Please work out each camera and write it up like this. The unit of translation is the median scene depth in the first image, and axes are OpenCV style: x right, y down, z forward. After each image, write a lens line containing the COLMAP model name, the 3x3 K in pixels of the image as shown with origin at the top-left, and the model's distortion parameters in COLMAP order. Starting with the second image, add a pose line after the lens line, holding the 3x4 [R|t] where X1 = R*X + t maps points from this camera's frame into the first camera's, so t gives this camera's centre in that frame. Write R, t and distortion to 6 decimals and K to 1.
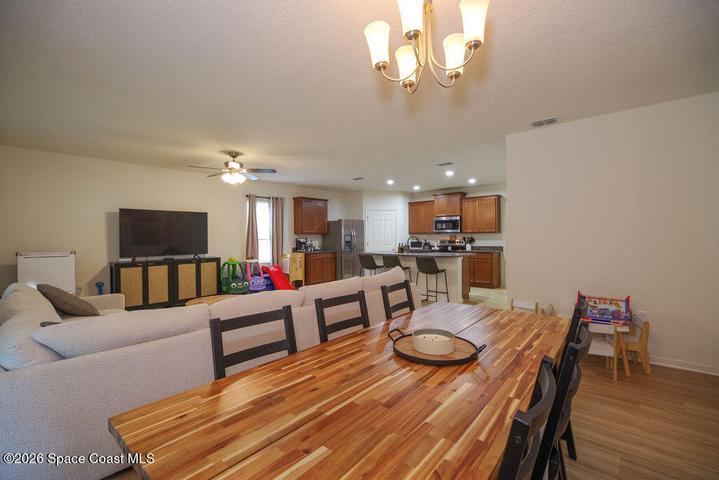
lens RADIAL K [[313.6, 0, 362.2], [0, 313.6, 239.5], [0, 0, 1]] dist [-0.002171, -0.000328]
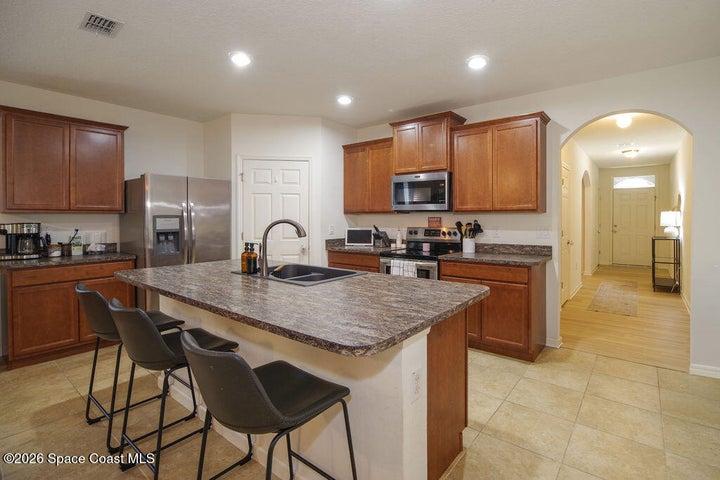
lens RADIAL K [[334.4, 0, 389.7], [0, 334.4, 219.7], [0, 0, 1]] dist [-0.002160, -0.000297]
pose [[0.996815, 0.005979, 0.079530, 0.211784], [-0.005943, 0.999982, -0.000687, -0.010486], [-0.079533, 0.000212, 0.996832, 0.601282]]
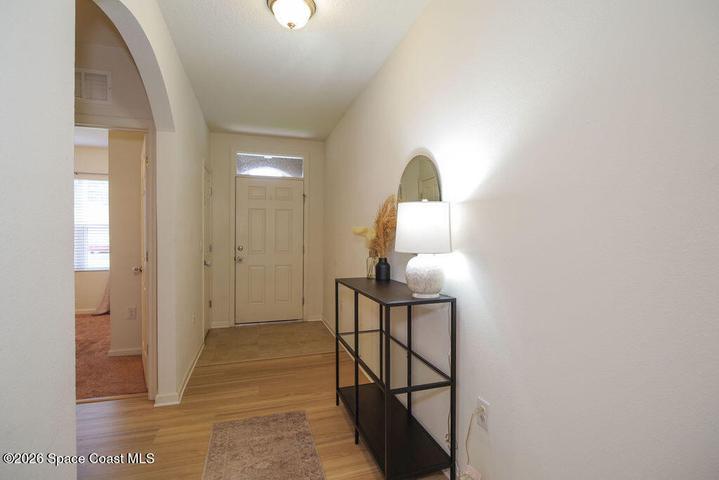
lens RADIAL K [[313.6, 0, 362.2], [0, 313.6, 239.5], [0, 0, 1]] dist [-0.002171, -0.000328]
pose [[0.483377, 0.005149, 0.875397, 0.704601], [0.002847, 0.999968, -0.007454, -0.006102], [-0.875408, 0.006095, 0.483347, 1.237774]]
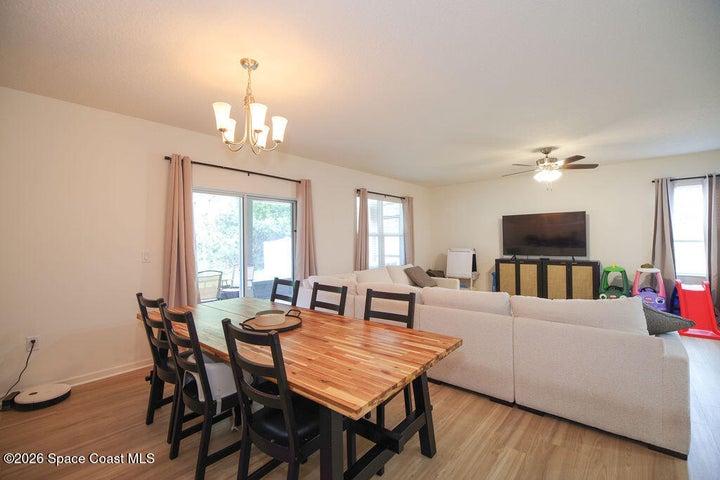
lens RADIAL K [[314.1, 0, 362.7], [0, 314.1, 239.5], [0, 0, 1]] dist [-0.002171, -0.000328]
pose [[0.017098, 0.004876, -0.999842, 0.326067], [0.001974, 0.999986, 0.004911, -0.007747], [0.999852, -0.002057, 0.017088, 0.272900]]
